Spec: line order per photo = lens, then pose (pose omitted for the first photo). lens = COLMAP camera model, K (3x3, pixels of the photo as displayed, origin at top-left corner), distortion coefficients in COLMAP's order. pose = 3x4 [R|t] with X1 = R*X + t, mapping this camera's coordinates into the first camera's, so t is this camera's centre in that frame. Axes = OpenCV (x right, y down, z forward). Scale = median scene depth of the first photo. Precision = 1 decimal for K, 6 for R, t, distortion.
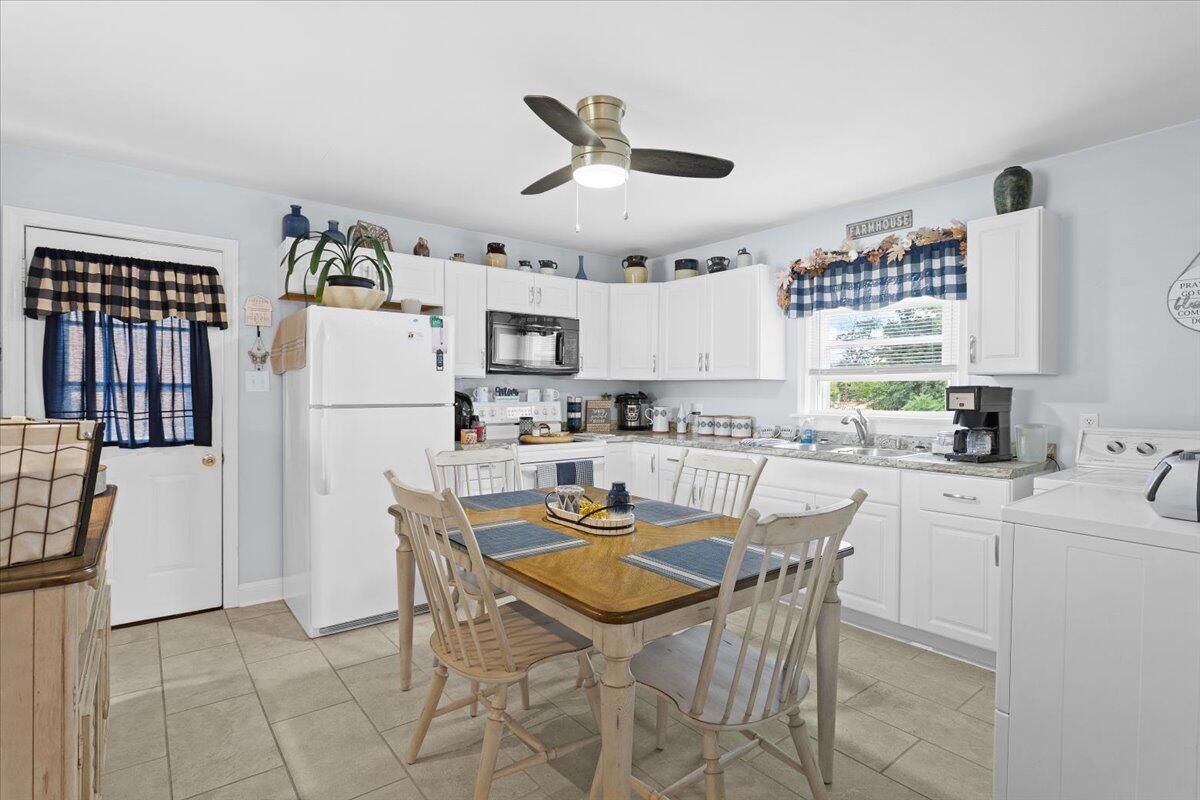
lens RADIAL K [[586.8, 0, 594.4], [0, 586.8, 395.6], [0, 0, 1]] dist [-0.002059, -0.000354]
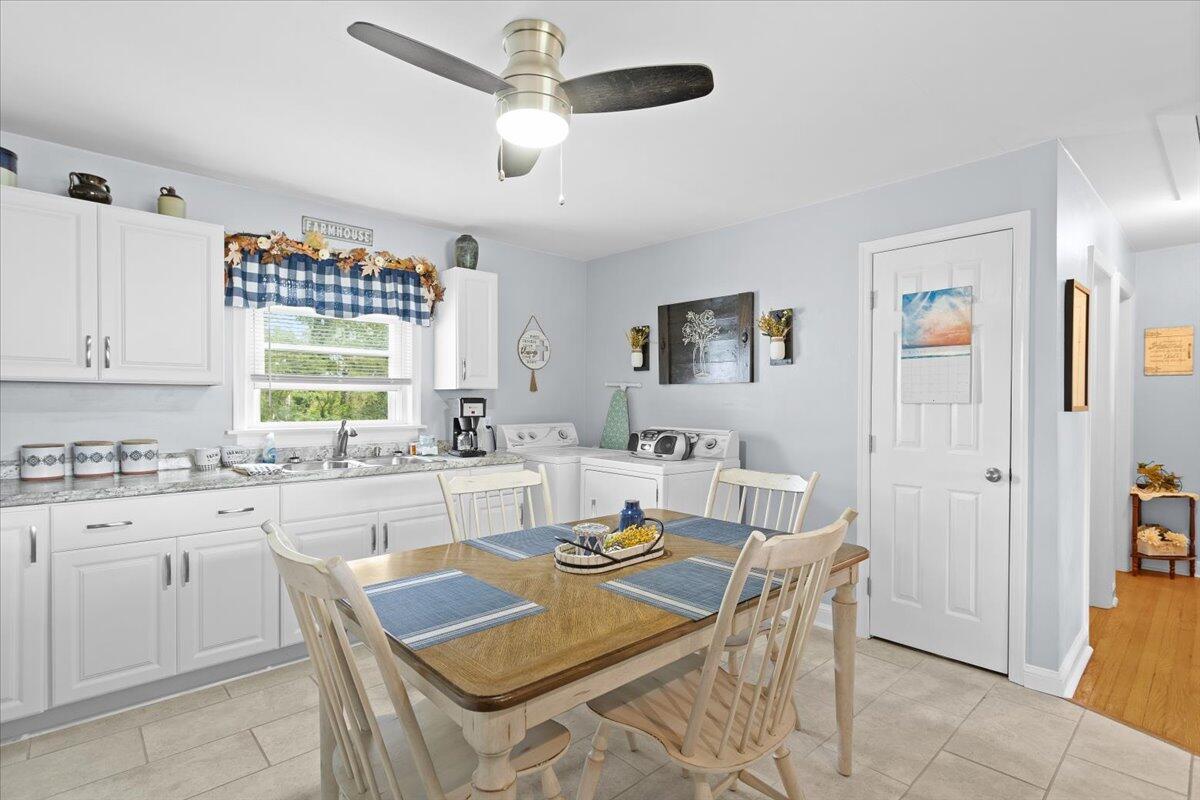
lens RADIAL K [[580.0, 0, 592.0], [0, 580.0, 404.6], [0, 0, 1]] dist [0.000825, 0.001063]
pose [[-0.082340, -0.008726, 0.996566, -0.555397], [0.004136, 0.999950, 0.009097, -0.009779], [-0.996596, 0.004871, -0.082300, 0.715939]]
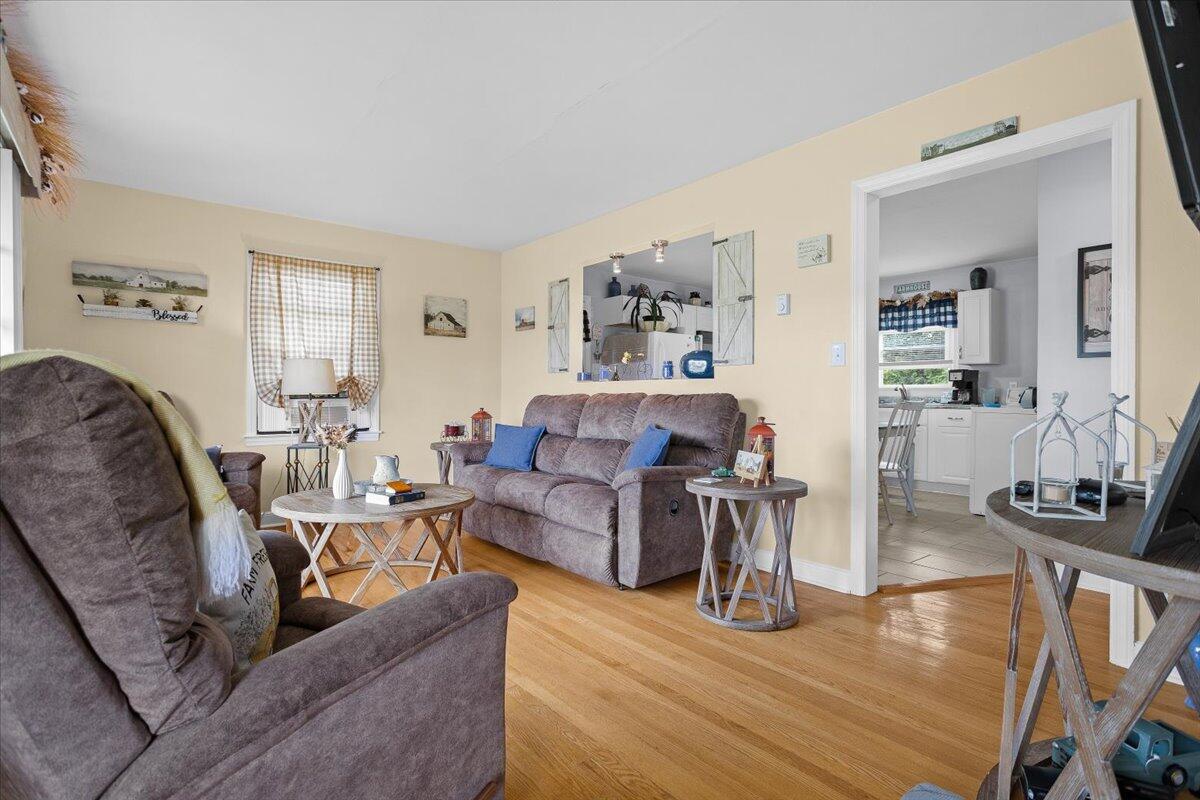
lens RADIAL K [[594.0, 0, 600.0], [0, 594.0, 400.0], [0, 0, 1]] dist [0.000438, 0.000656]
pose [[0.999105, -0.003707, 0.042137, -0.665812], [0.003598, 0.999990, 0.002649, 0.073699], [-0.042147, -0.002495, 0.999108, -0.970754]]
